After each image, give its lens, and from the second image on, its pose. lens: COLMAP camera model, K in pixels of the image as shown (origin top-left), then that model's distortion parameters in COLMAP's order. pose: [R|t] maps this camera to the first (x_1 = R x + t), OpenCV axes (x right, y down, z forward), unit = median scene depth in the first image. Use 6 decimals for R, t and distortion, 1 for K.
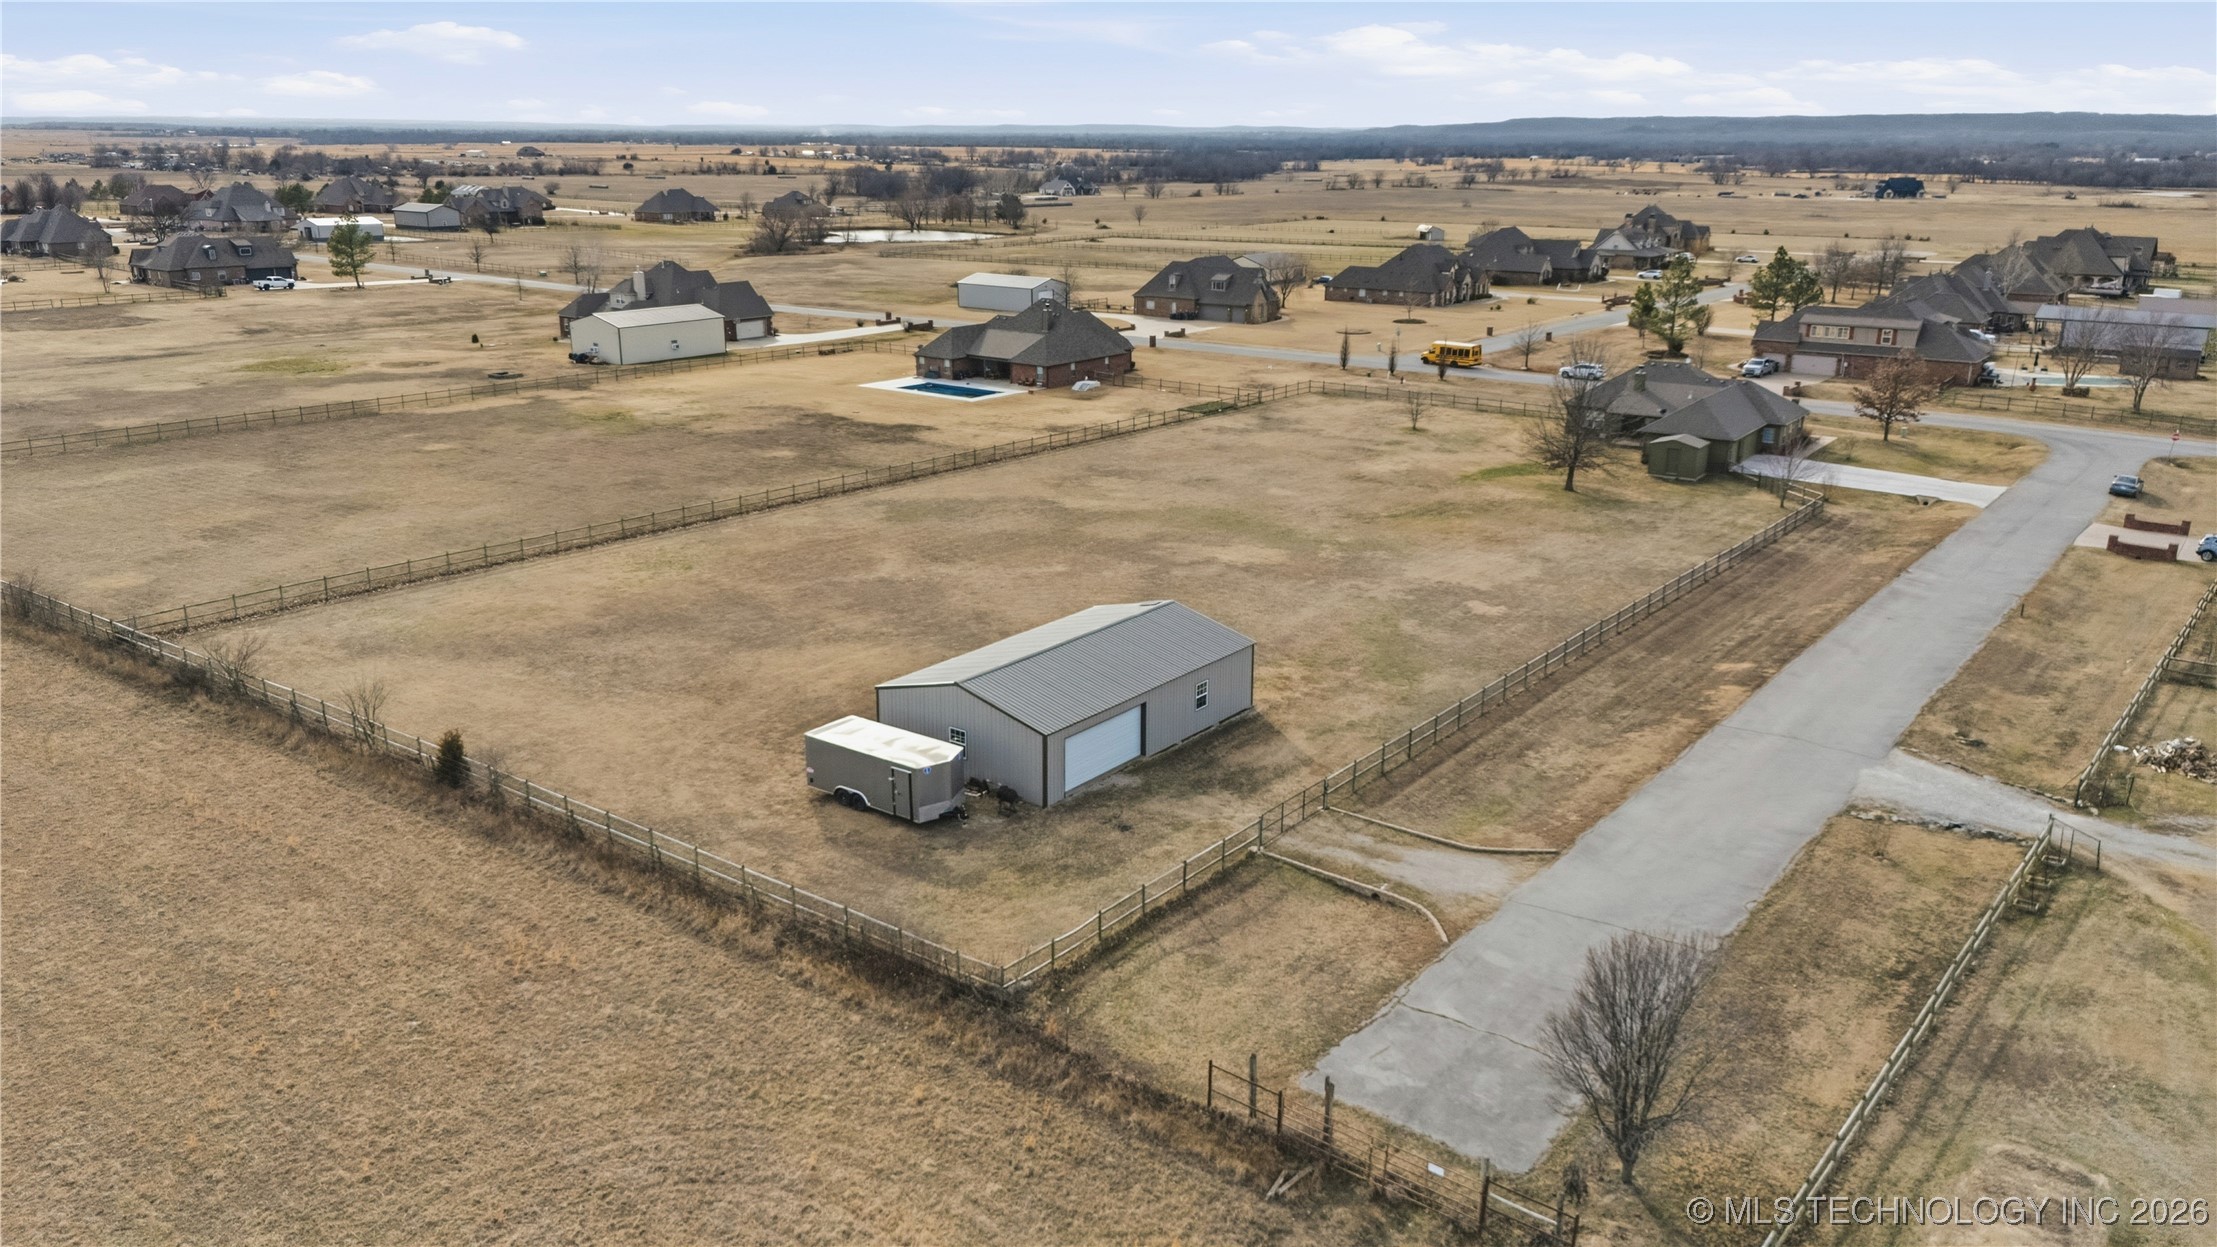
lens RADIAL K [[1626.8, 0, 1108.5], [0, 1626.8, 623.5], [0, 0, 1]] dist [0.074123, -0.074754]
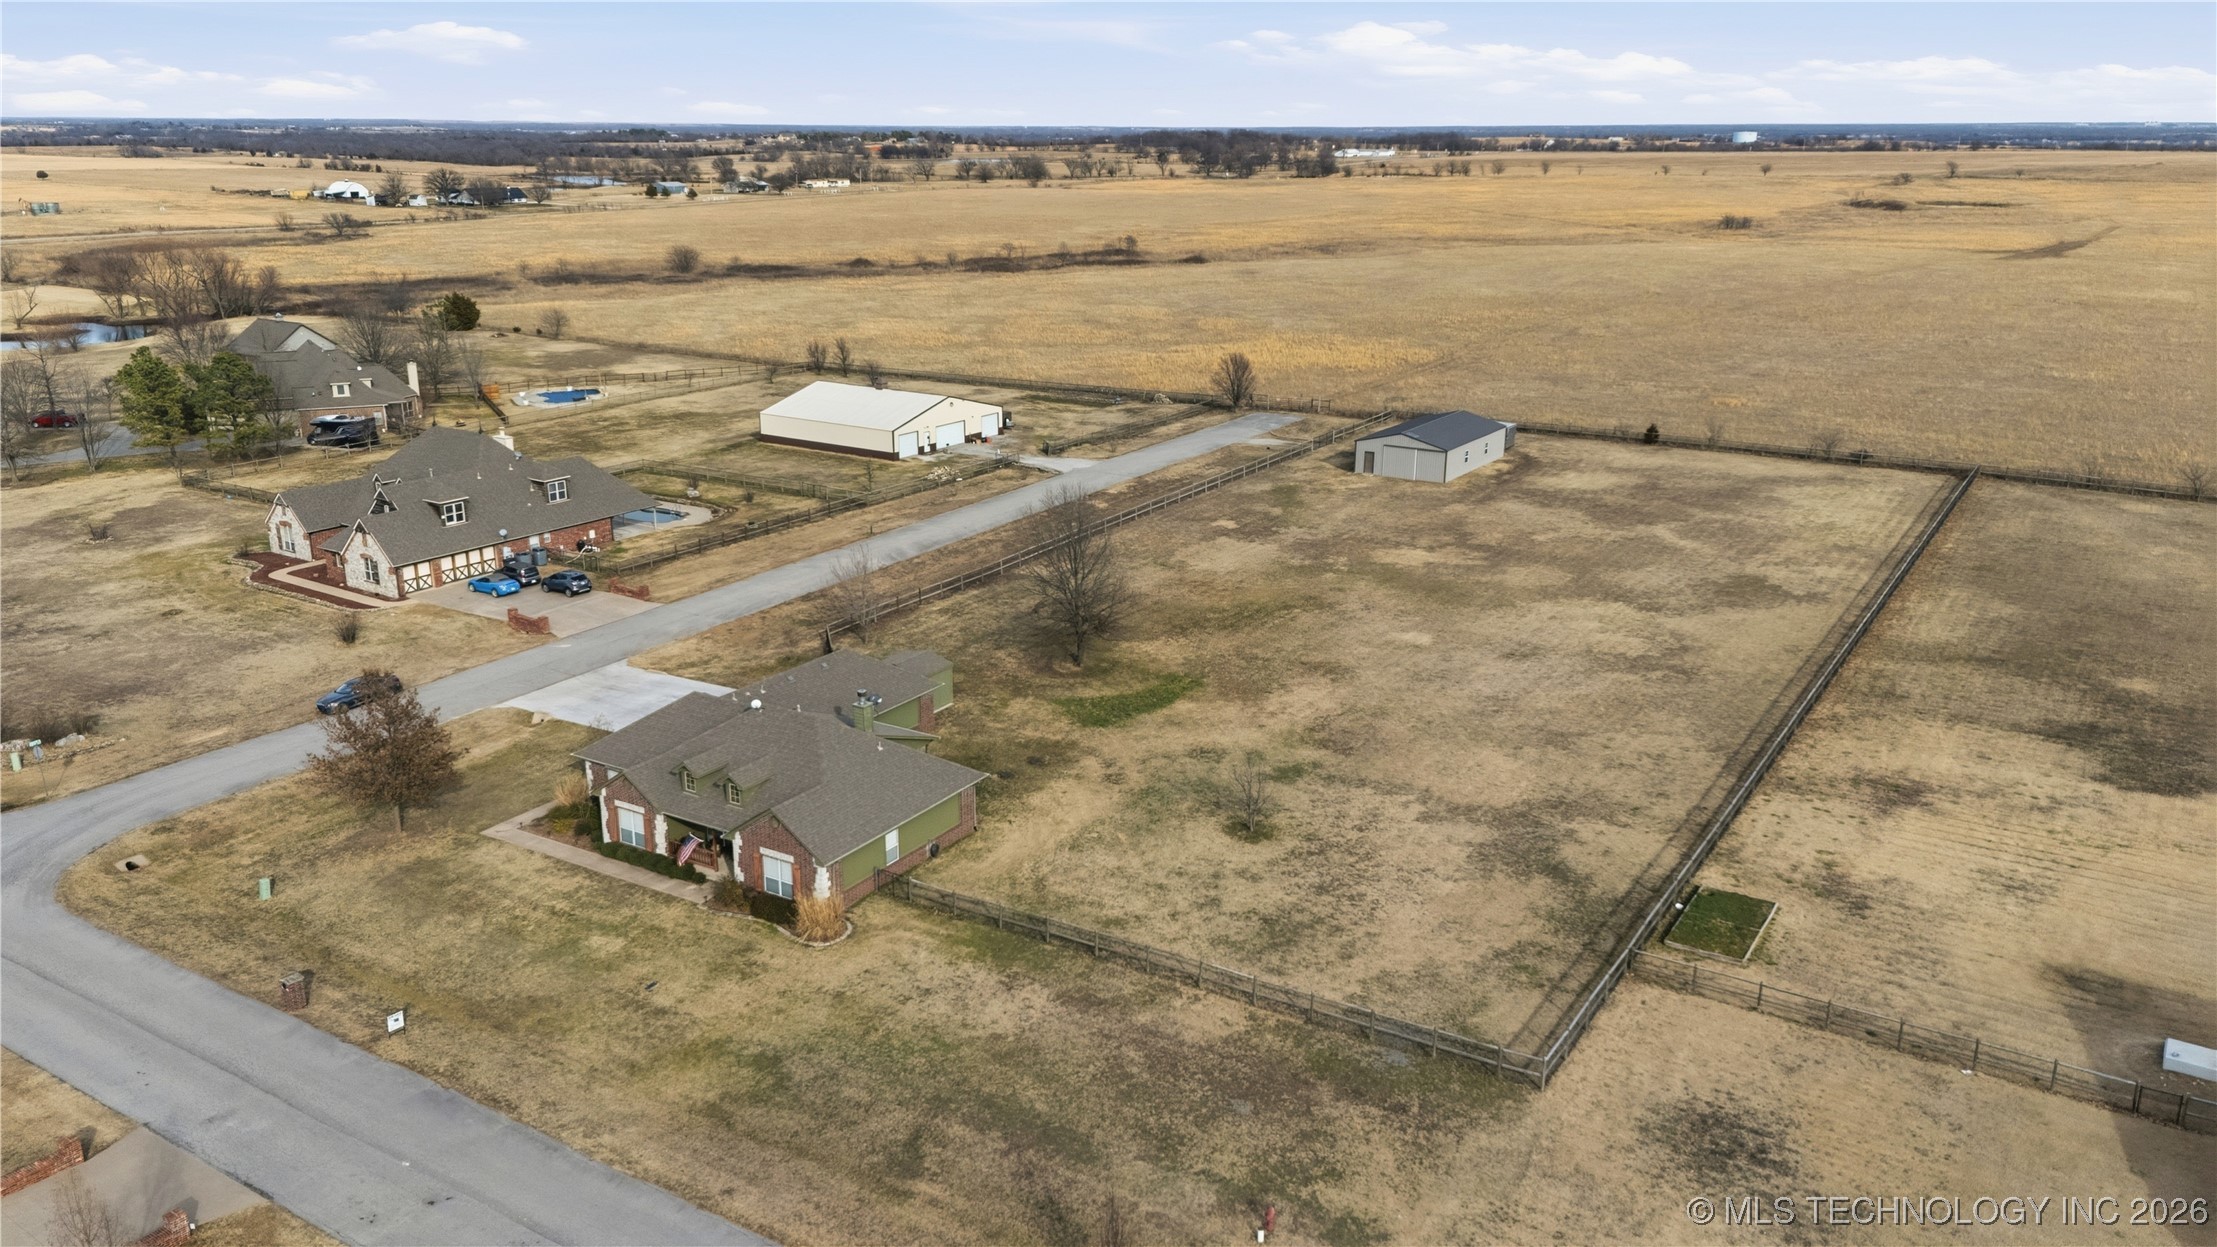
lens RADIAL K [[1626.8, 0, 1108.5], [0, 1626.8, 623.5], [0, 0, 1]] dist [0.074123, -0.074754]
pose [[-0.997608, 0.016394, -0.067153, 0.489529], [-0.024022, 0.828704, 0.559172, -0.853426], [0.064817, 0.559448, -0.826327, 2.529993]]
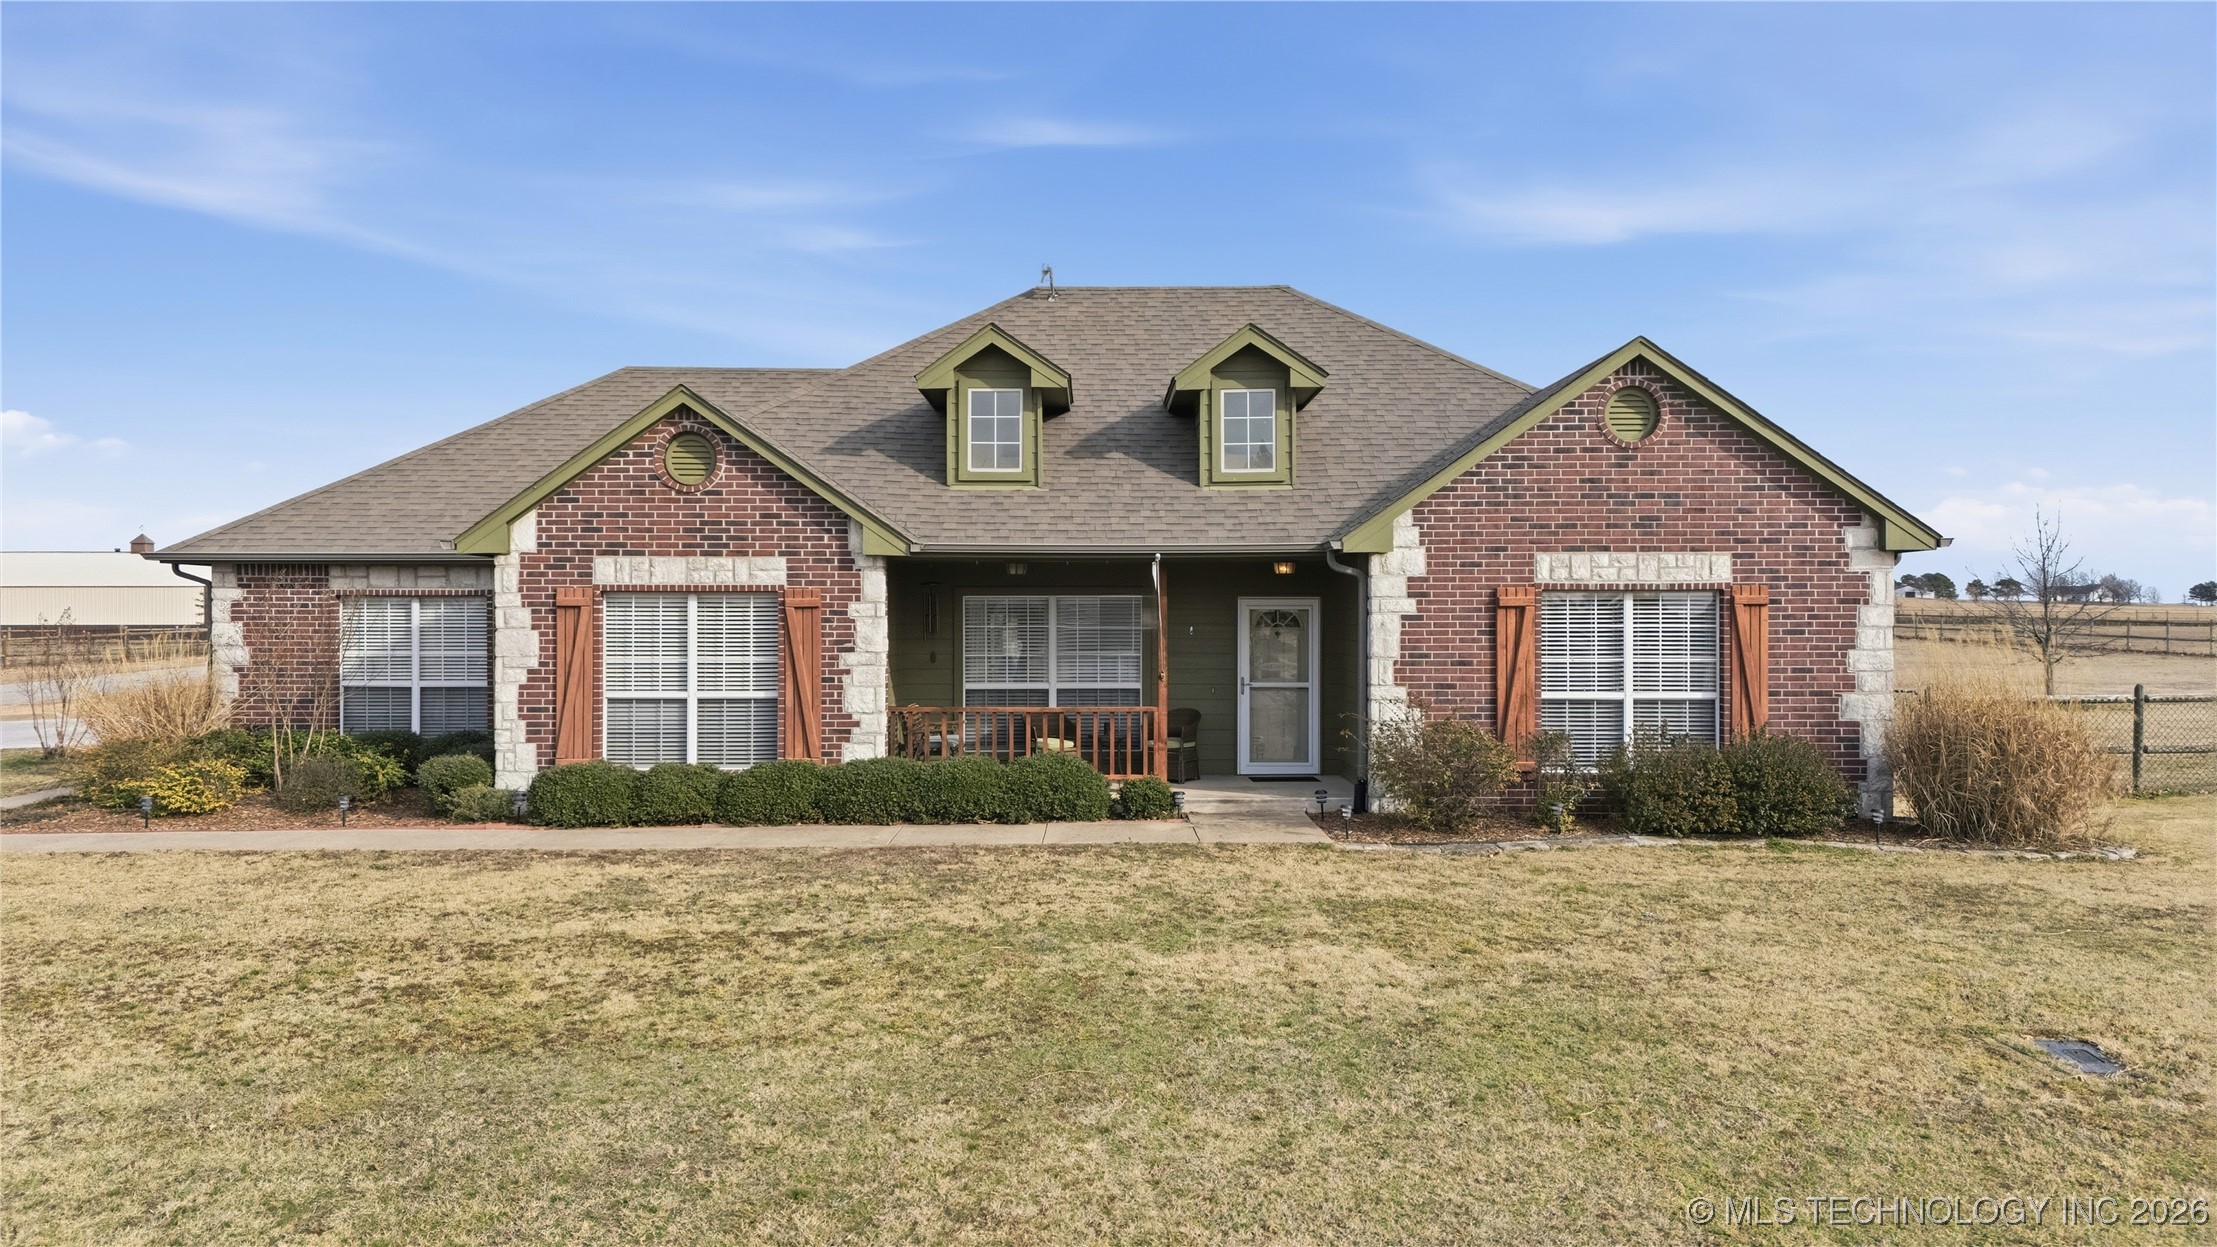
lens RADIAL K [[1614.1, 0, 1108.5], [0, 1614.1, 623.5], [0, 0, 1]] dist [0.109626, -0.128975]
pose [[-0.811318, 0.000469, -0.584605, 0.771764], [-0.171867, 0.955618, 0.239284, -0.297947], [0.558771, 0.294610, -0.775229, 1.994442]]
